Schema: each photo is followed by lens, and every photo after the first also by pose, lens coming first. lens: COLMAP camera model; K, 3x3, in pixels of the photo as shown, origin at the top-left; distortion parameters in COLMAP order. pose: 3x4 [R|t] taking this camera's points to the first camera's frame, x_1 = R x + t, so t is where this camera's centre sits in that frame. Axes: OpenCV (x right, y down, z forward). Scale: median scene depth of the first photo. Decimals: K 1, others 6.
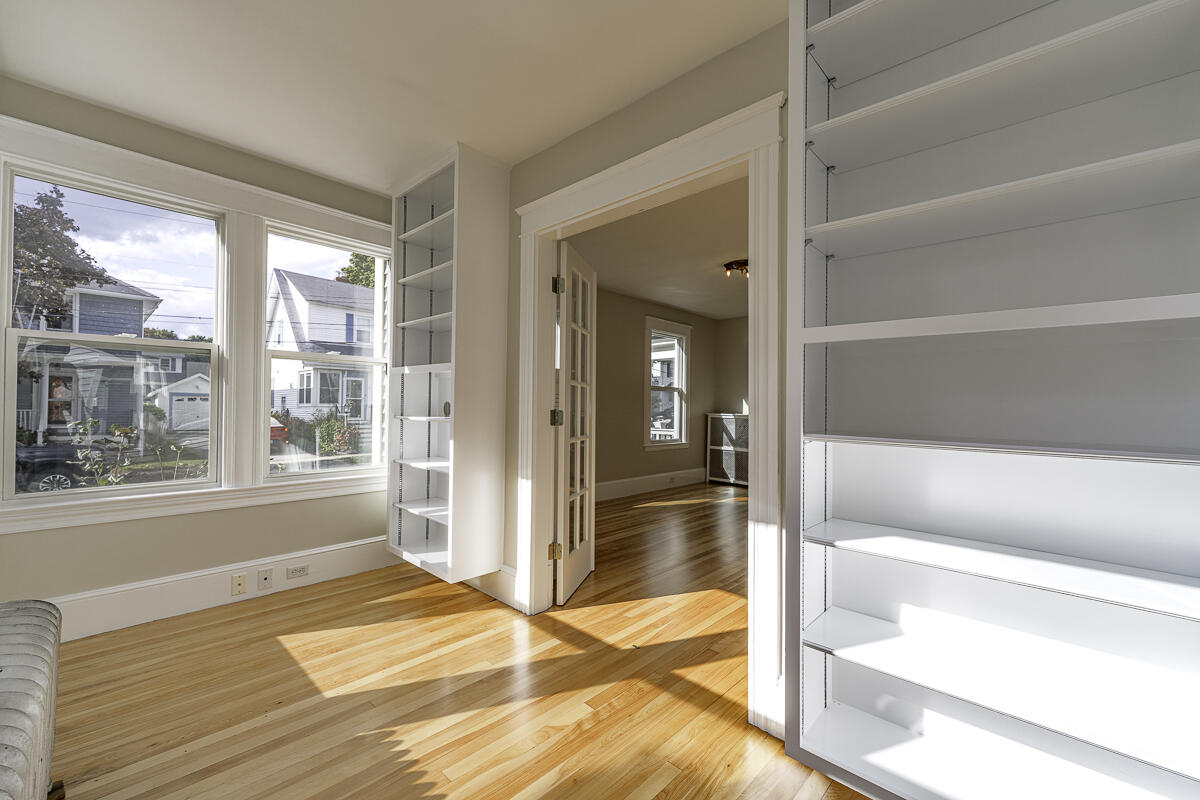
lens RADIAL K [[485.4, 0, 593.0], [0, 485.4, 393.9], [0, 0, 1]] dist [-0.001089, -0.000162]
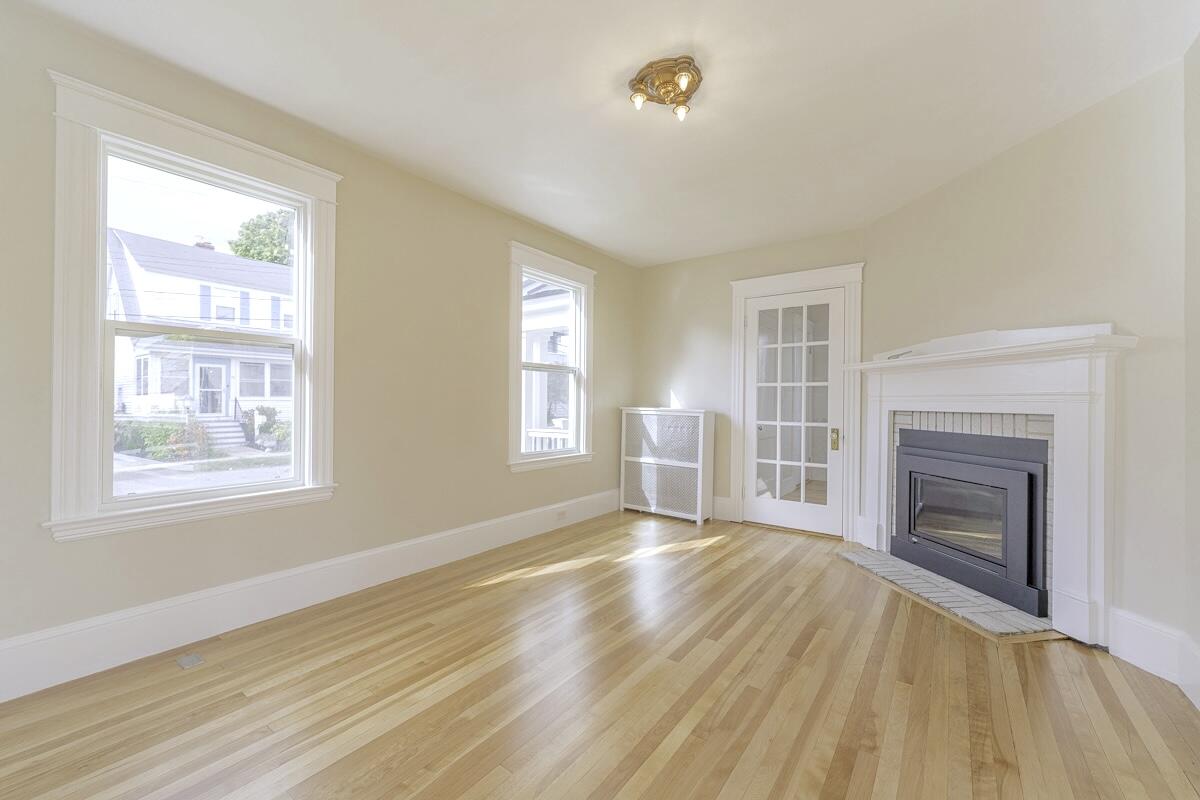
lens RADIAL K [[485.4, 0, 593.0], [0, 485.4, 393.9], [0, 0, 1]] dist [-0.001089, -0.000162]
pose [[0.991833, -0.003031, 0.127503, 0.118321], [0.000998, 0.999871, 0.016005, 0.011605], [-0.127536, -0.015747, 0.991709, 0.363478]]
